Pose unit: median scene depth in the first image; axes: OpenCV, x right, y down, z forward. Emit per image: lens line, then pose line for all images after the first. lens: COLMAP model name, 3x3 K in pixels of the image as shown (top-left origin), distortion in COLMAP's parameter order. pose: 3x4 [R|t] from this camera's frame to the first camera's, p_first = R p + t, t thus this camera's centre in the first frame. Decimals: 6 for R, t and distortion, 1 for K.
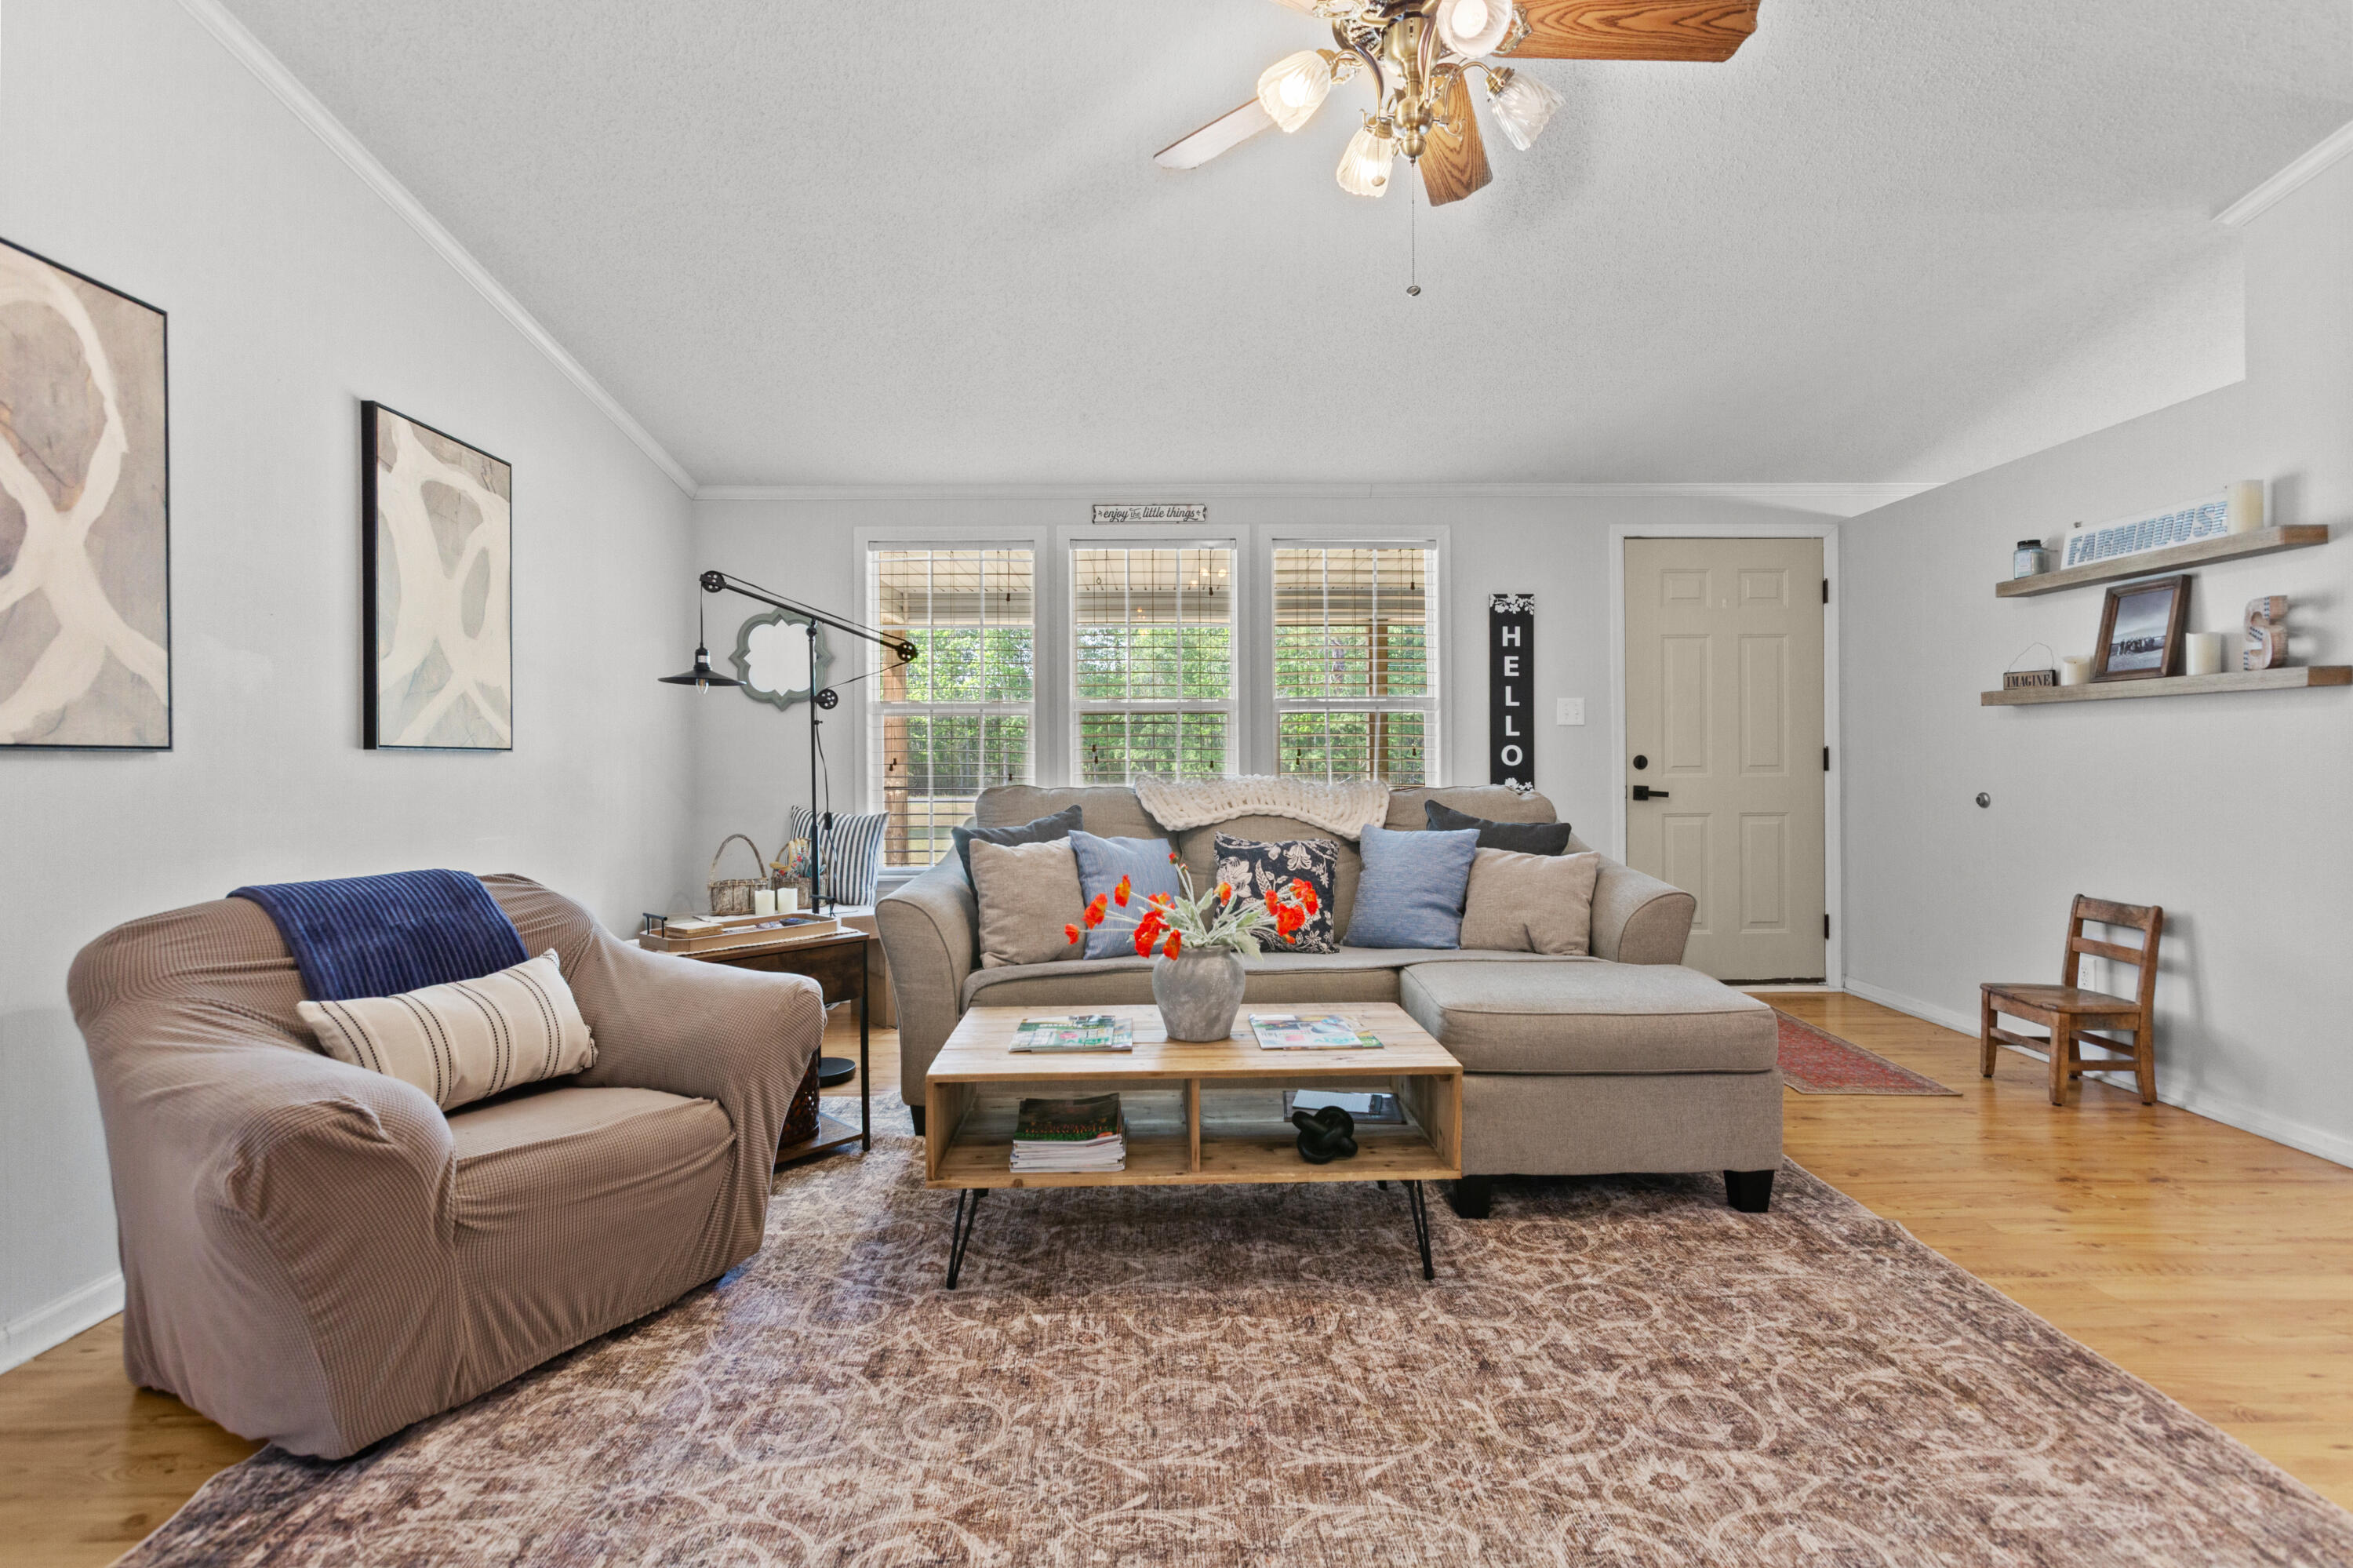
lens RADIAL K [[1113.6, 0, 1181.5], [0, 1113.6, 762.5], [0, 0, 1]] dist [-0.005744, 0.008784]
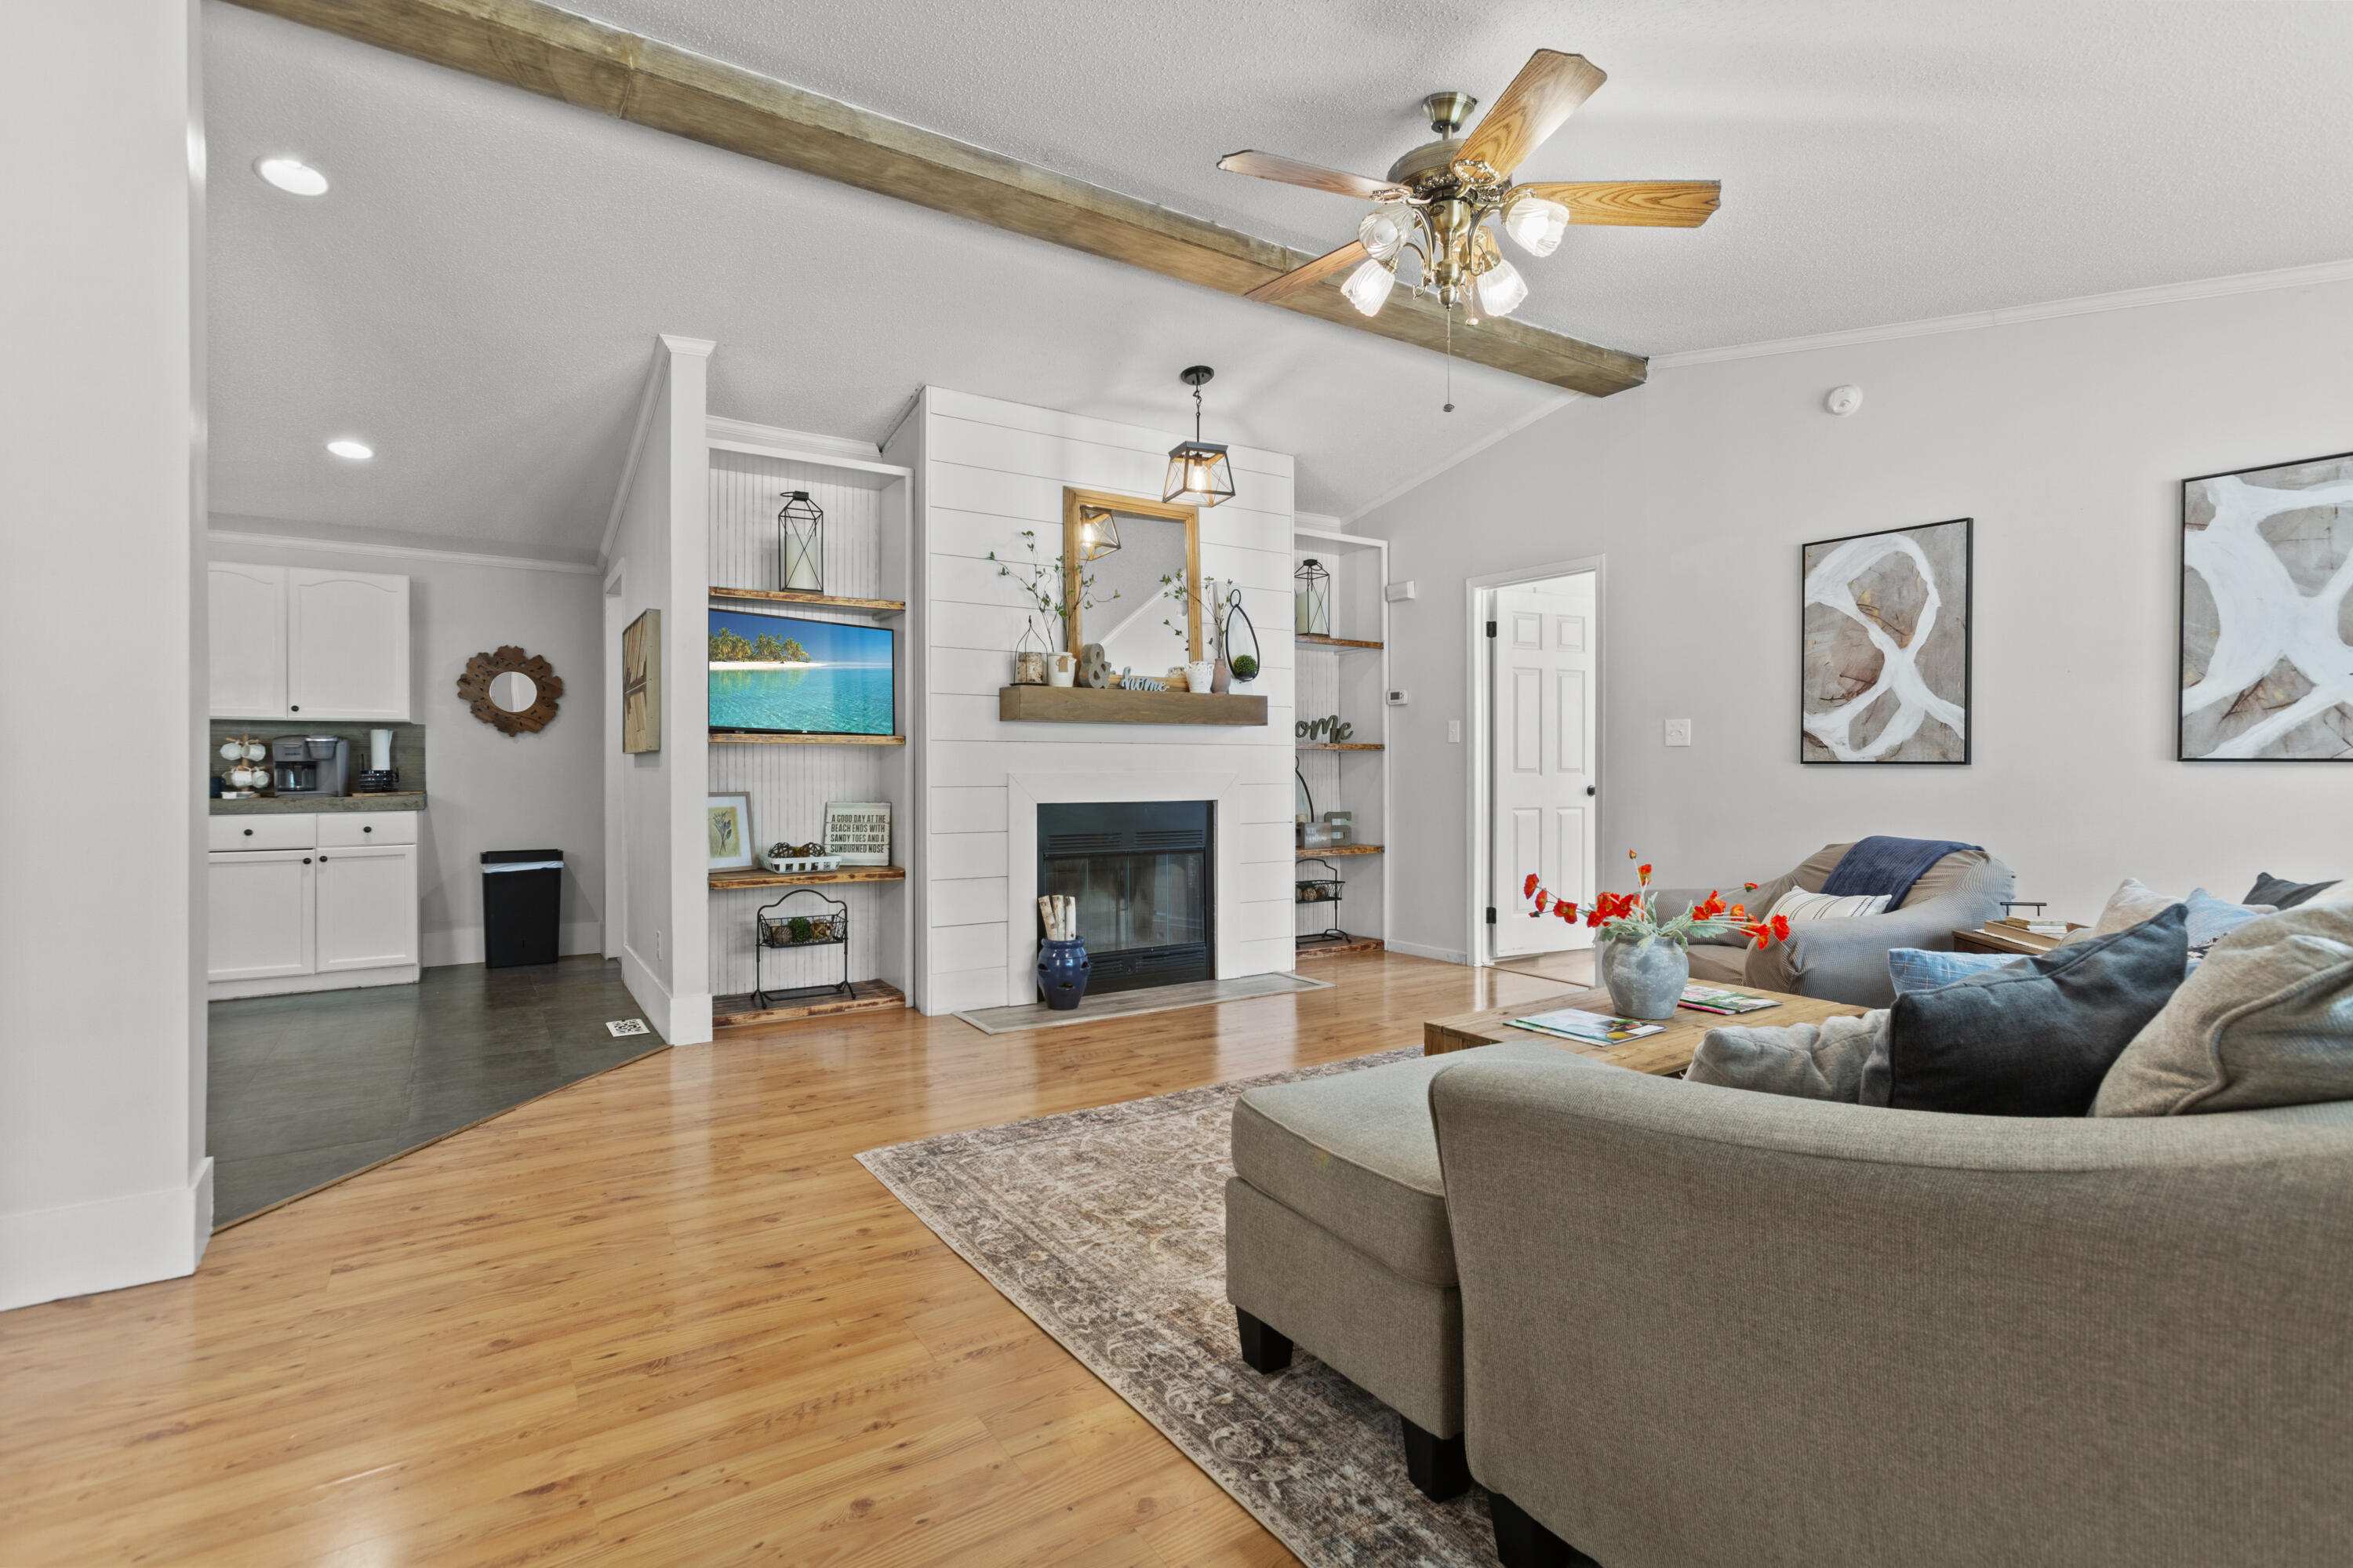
lens RADIAL K [[1113.6, 0, 1181.5], [0, 1113.6, 762.5], [0, 0, 1]] dist [-0.005744, 0.008784]
pose [[-0.848437, 0.003383, -0.529286, 1.180654], [0.000805, 0.999987, 0.005100, -0.024490], [0.529296, 0.003901, -0.848428, 1.982569]]
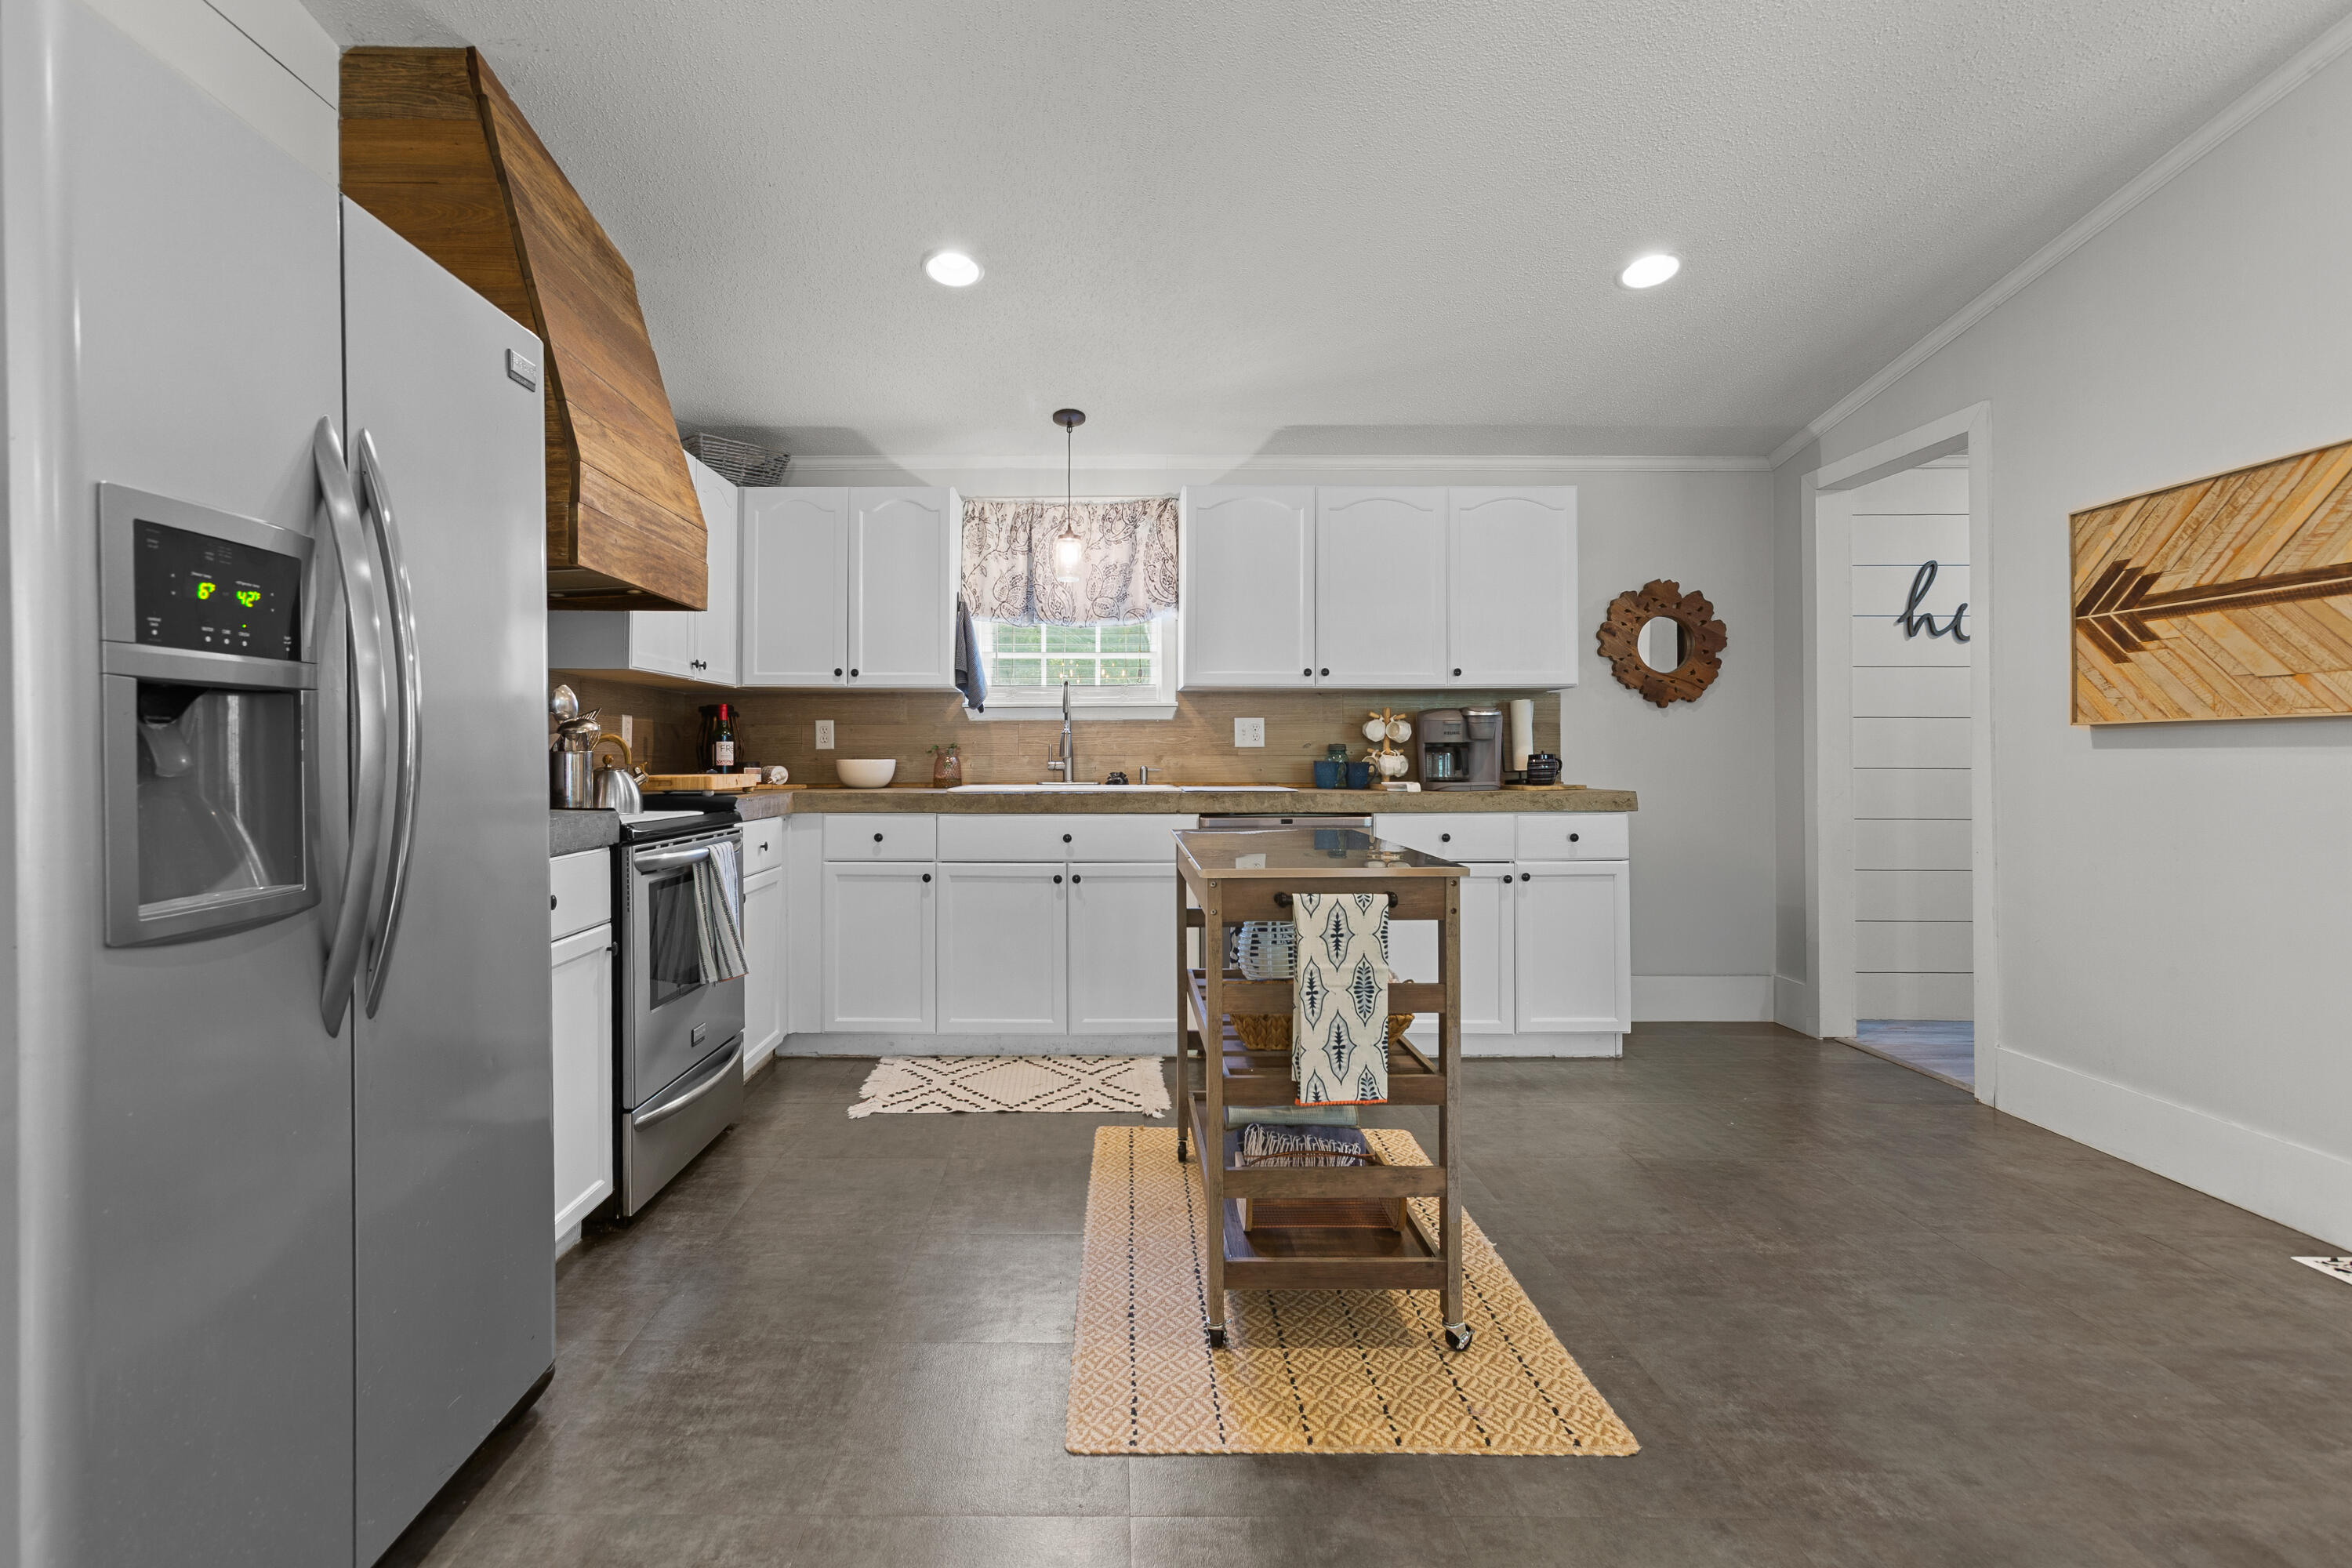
lens RADIAL K [[1112.4, 0, 1062.6], [0, 1112.4, 752.0], [0, 0, 1]] dist [-0.001374, 0.007478]
pose [[-0.999688, 0.007489, 0.023844, 2.212582], [0.007713, 0.999927, 0.009339, -0.023268], [-0.023772, 0.009520, -0.999672, 0.652639]]
